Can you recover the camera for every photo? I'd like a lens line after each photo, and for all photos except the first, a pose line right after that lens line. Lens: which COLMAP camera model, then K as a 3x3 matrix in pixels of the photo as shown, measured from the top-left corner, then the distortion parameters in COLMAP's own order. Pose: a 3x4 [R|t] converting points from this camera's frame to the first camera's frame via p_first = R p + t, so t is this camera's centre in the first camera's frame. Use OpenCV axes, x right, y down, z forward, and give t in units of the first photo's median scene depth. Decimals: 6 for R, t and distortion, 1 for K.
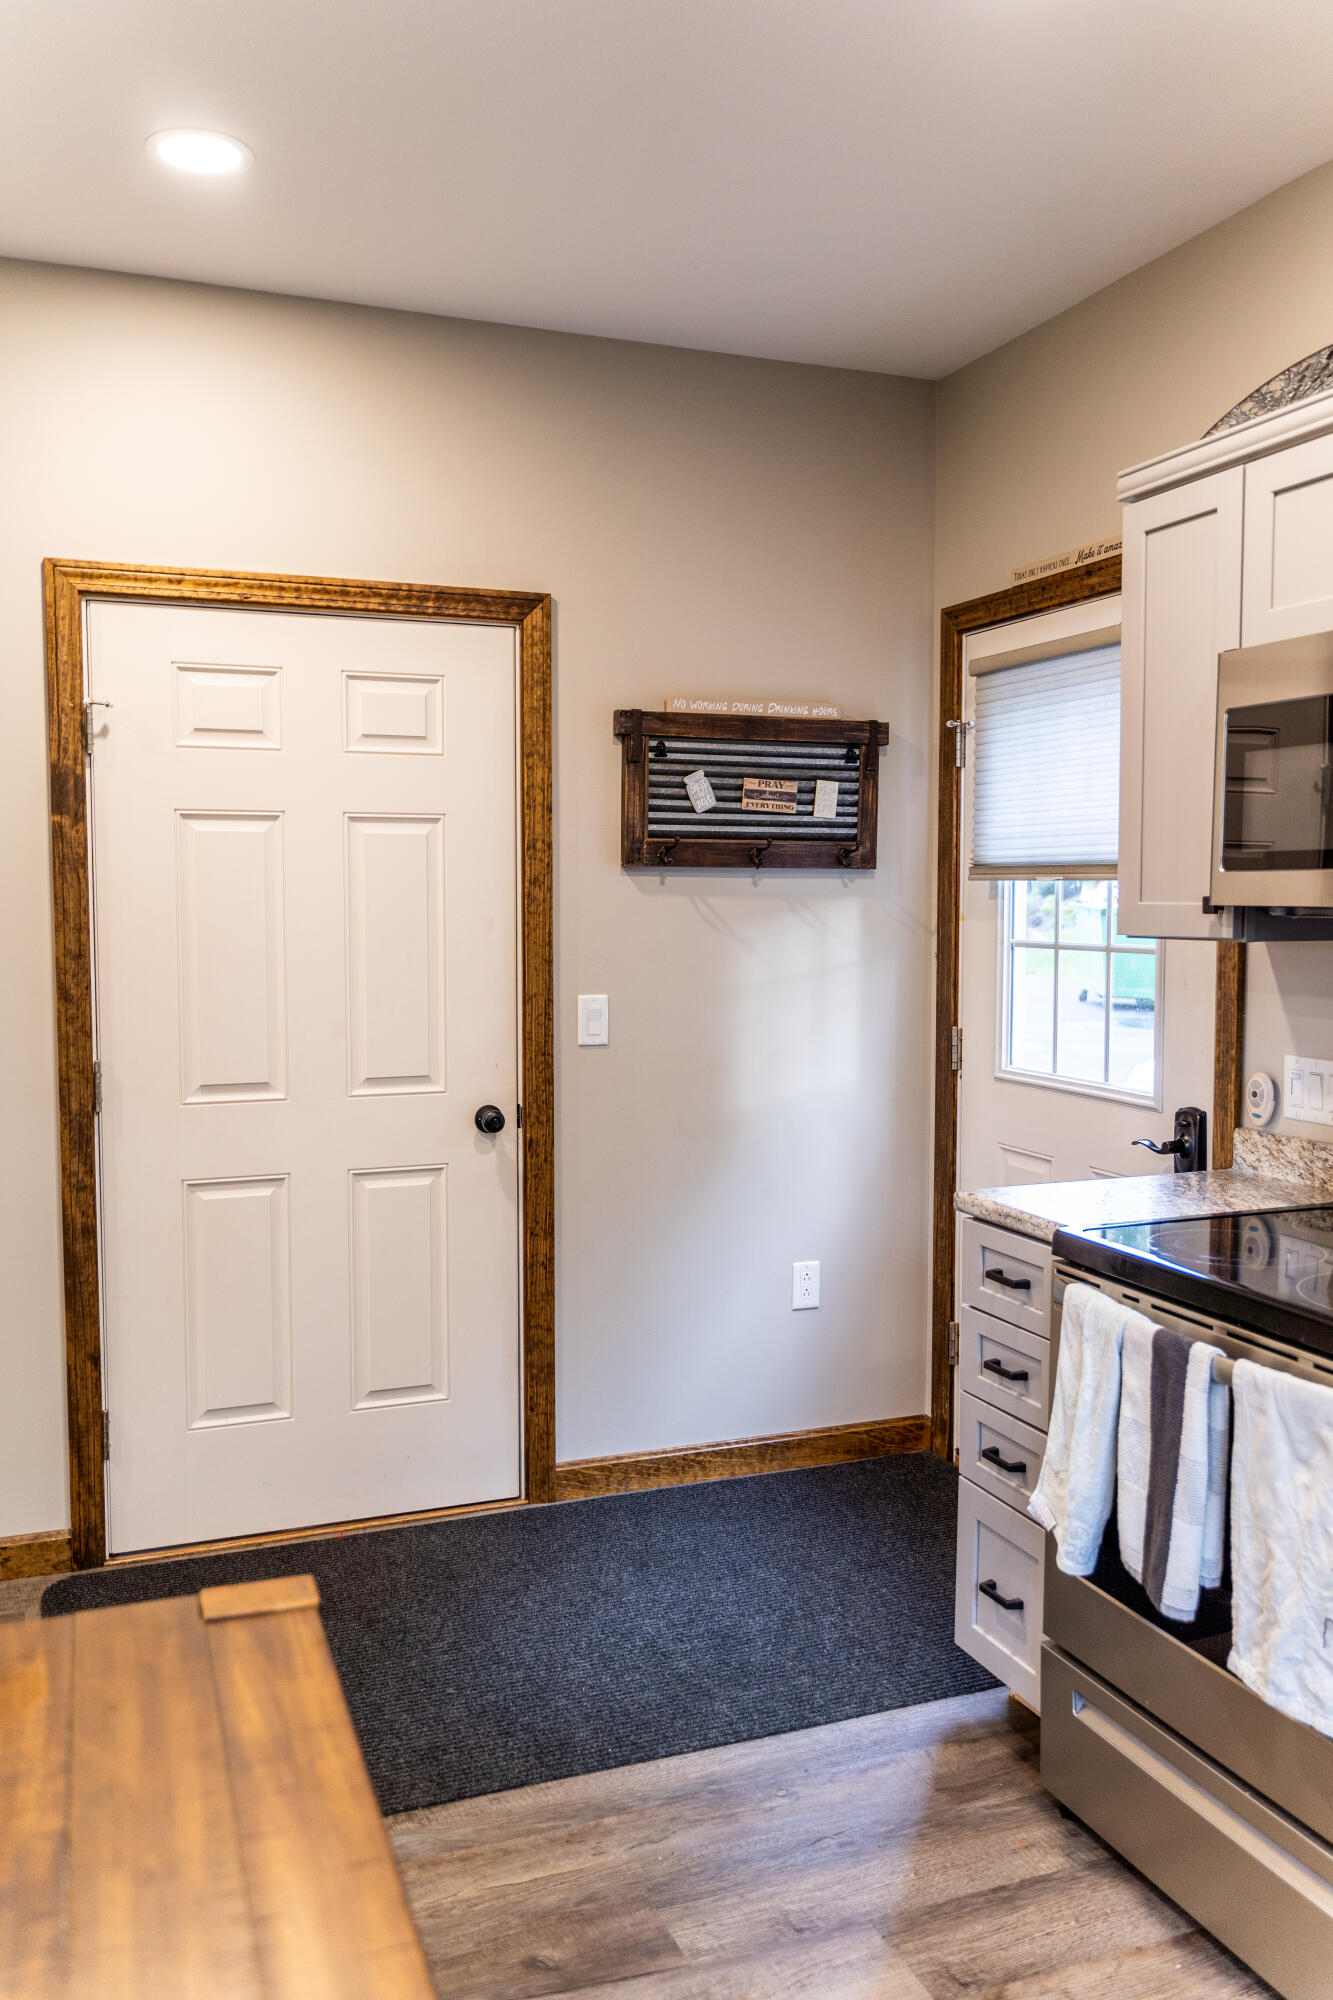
lens RADIAL K [[1607.3, 0, 666.5], [0, 1607.3, 1000.0], [0, 0, 1]] dist [0.005460, -0.010379]
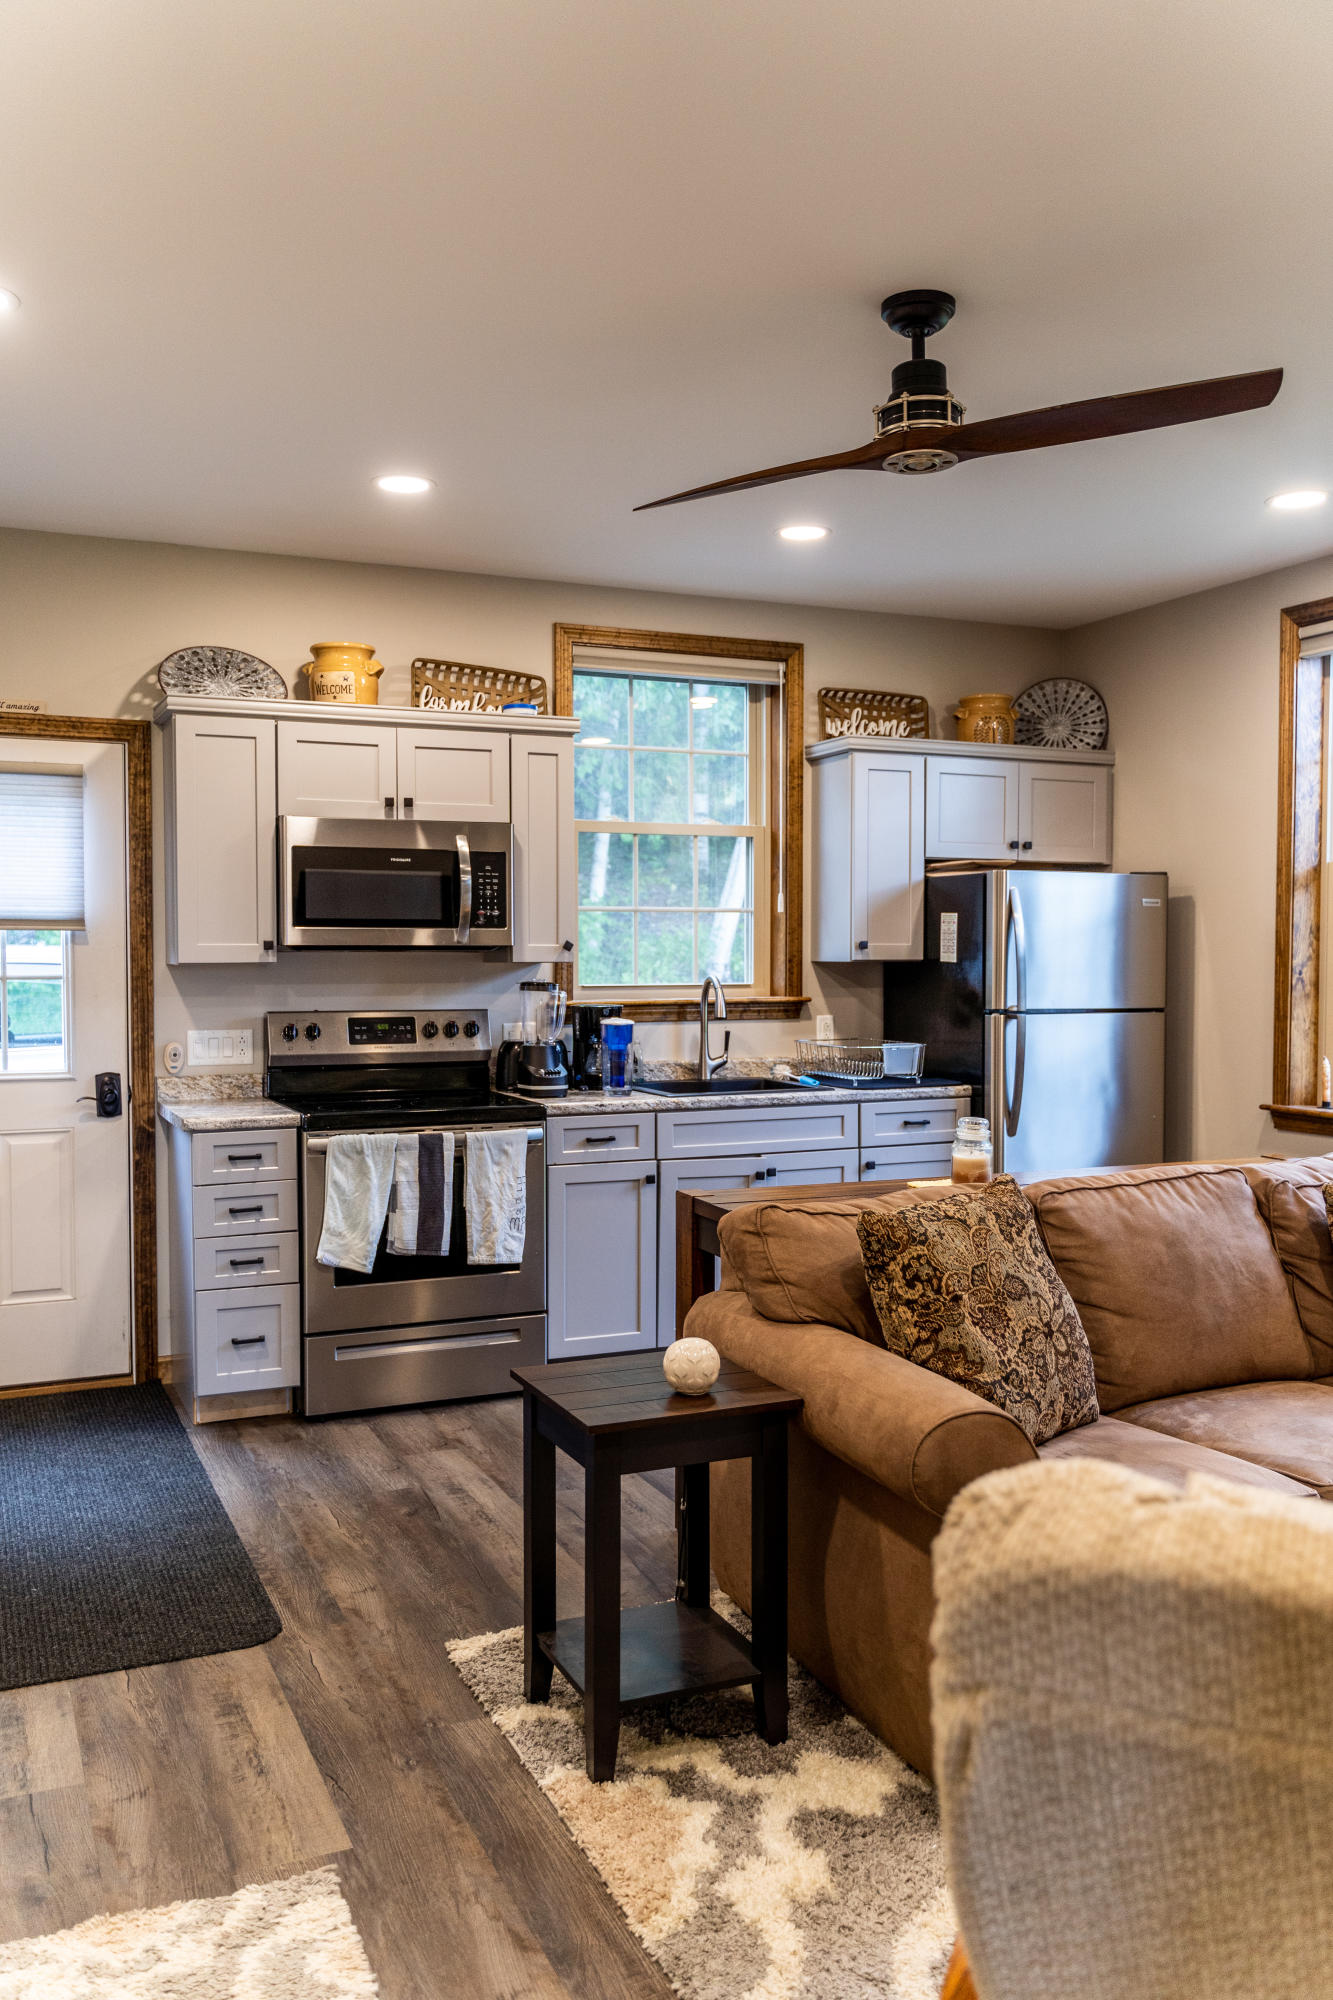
lens RADIAL K [[1607.3, 0, 666.5], [0, 1607.3, 1000.0], [0, 0, 1]] dist [0.005460, -0.010379]
pose [[-0.046193, -0.033592, 0.998368, -1.691413], [0.069321, 0.996917, 0.036751, -0.033656], [-0.996524, 0.070905, -0.043722, 0.655274]]
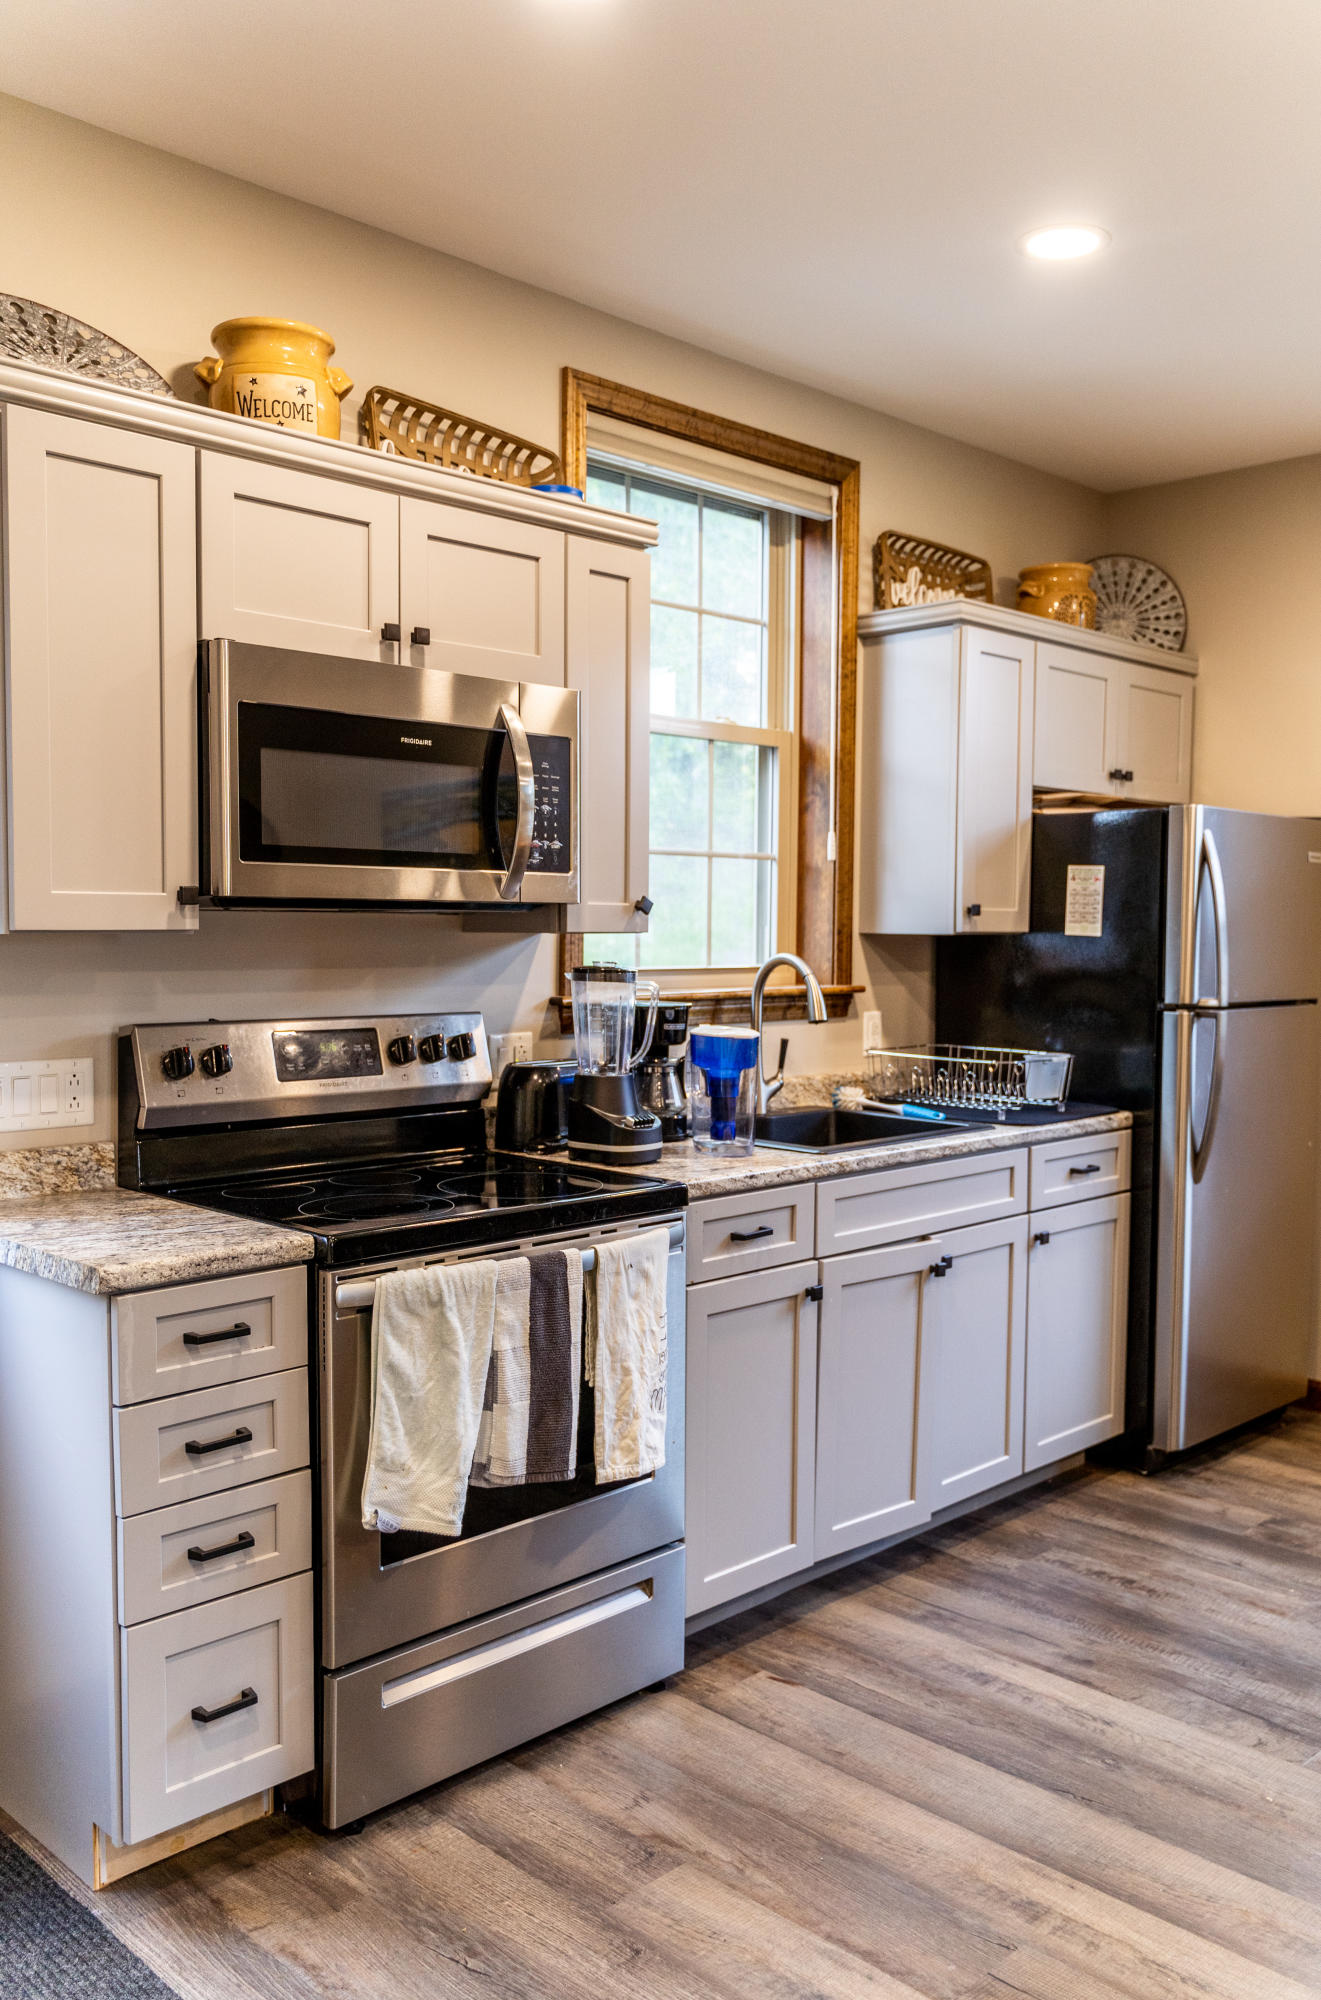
lens RADIAL K [[1626.6, 0, 663.9], [0, 1626.6, 1023.8], [0, 0, 1]] dist [0.001342, -0.003362]
pose [[-0.403719, -0.062023, 0.912778, -0.710111], [0.054264, 0.994320, 0.091565, -0.060216], [-0.913272, 0.086497, -0.398060, 1.205547]]
